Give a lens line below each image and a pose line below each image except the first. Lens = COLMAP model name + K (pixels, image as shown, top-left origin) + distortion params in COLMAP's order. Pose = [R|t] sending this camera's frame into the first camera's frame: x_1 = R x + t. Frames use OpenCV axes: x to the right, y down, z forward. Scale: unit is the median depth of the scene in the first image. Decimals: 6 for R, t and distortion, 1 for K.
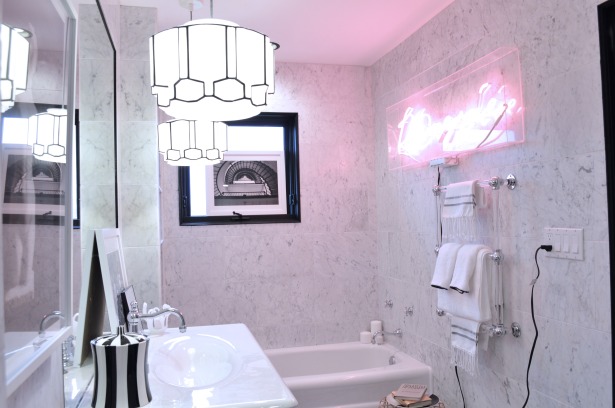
lens RADIAL K [[528.7, 0, 307.4], [0, 528.7, 201.6], [0, 0, 1]] dist [-0.076641, 0.010243]
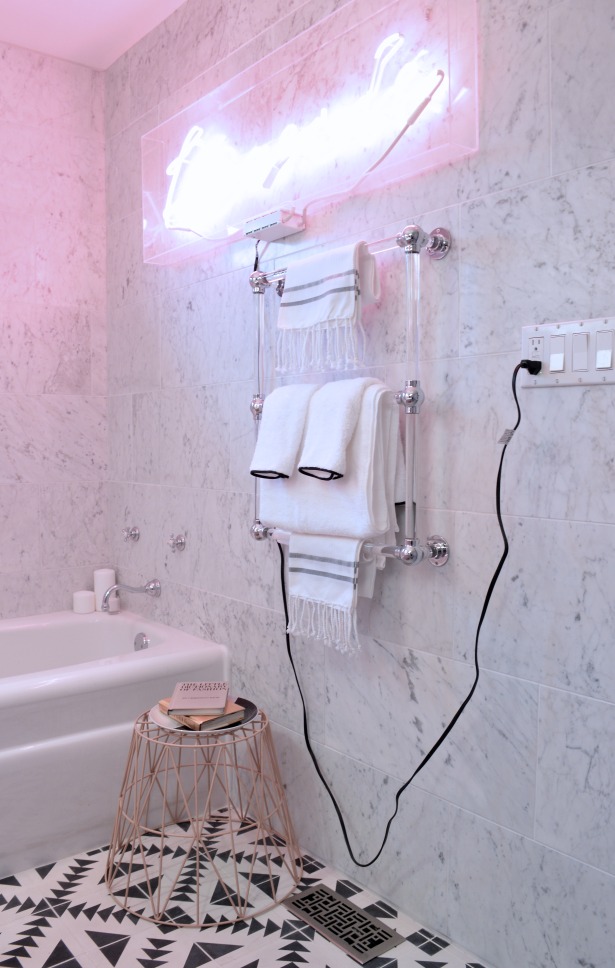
lens RADIAL K [[774.3, 0, 298.1], [0, 774.3, 484.9], [0, 0, 1]] dist [-0.078721, 0.003976]
pose [[0.909194, 0.000772, 0.416372, -0.017373], [-0.034084, 0.996780, 0.072578, 0.125640], [-0.414976, -0.080180, 0.906293, 0.369215]]
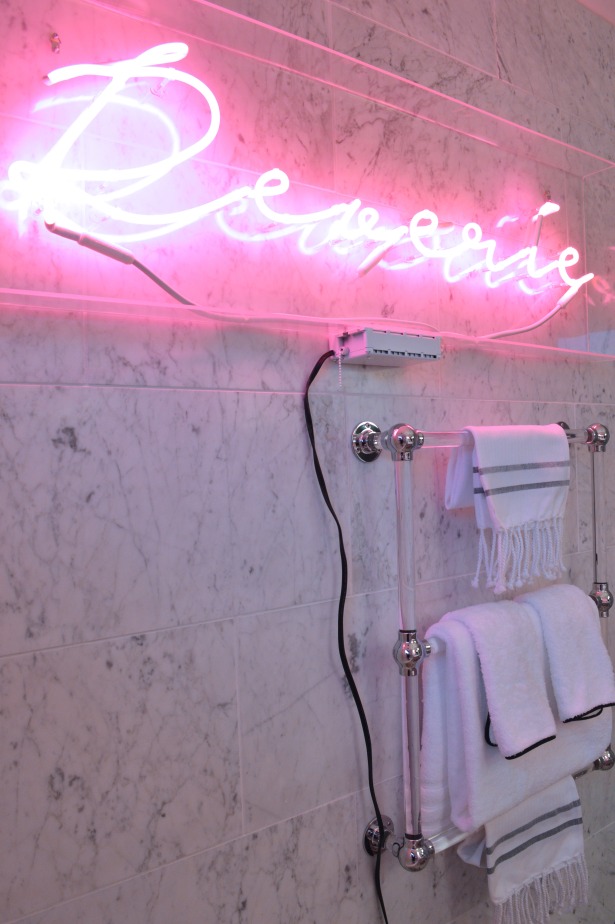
lens RADIAL K [[738.5, 0, 306.1], [0, 738.5, 465.7], [0, 0, 1]] dist [-0.085124, 0.015031]
pose [[-0.392423, 0.029915, 0.919298, -0.112664], [0.016465, 0.999539, -0.025497, 0.000508], [-0.919637, 0.005131, -0.392735, 1.355323]]
